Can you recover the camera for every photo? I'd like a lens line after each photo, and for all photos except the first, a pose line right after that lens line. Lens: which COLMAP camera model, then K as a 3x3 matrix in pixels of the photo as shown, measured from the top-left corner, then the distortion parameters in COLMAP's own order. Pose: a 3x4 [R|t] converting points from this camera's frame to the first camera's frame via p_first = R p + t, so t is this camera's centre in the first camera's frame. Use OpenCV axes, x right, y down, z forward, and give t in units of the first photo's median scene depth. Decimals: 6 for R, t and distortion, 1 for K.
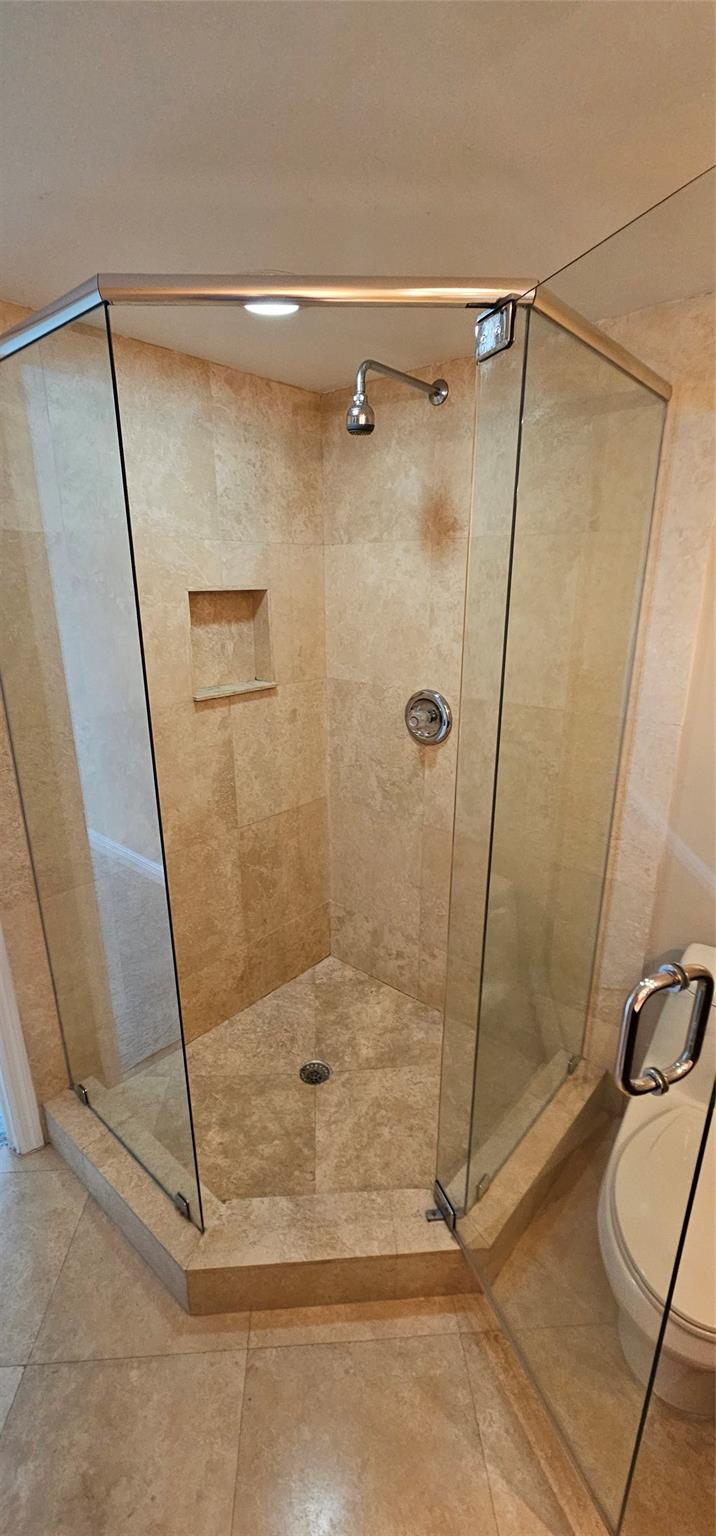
lens RADIAL K [[630.4, 0, 365.6], [0, 630.4, 770.2], [0, 0, 1]] dist [0.002239, 0.000601]
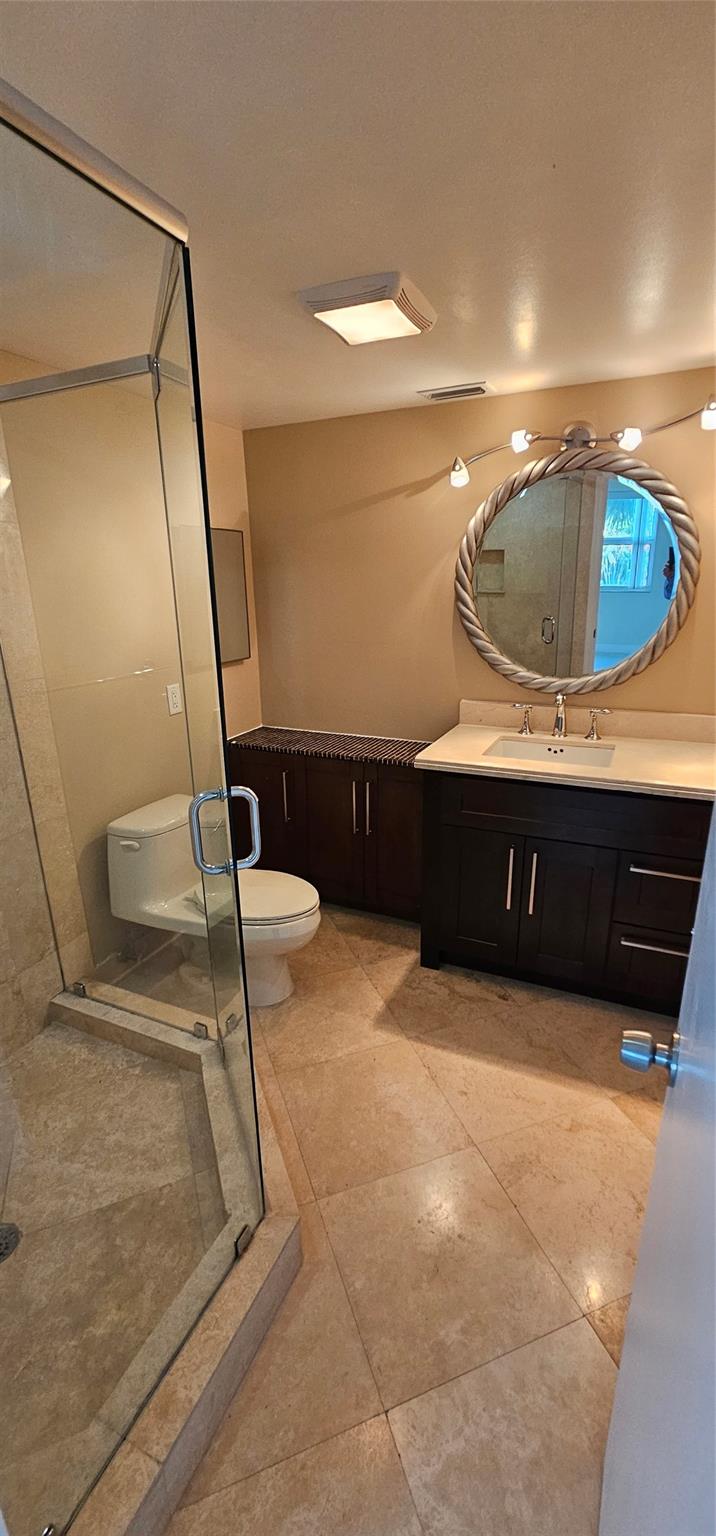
lens RADIAL K [[630.4, 0, 365.3], [0, 630.4, 770.8], [0, 0, 1]] dist [0.002239, 0.000601]
pose [[-0.281536, -0.277879, 0.918434, -0.922311], [0.311791, 0.878719, 0.361440, -0.163211], [-0.907482, 0.388117, -0.160751, 0.681961]]
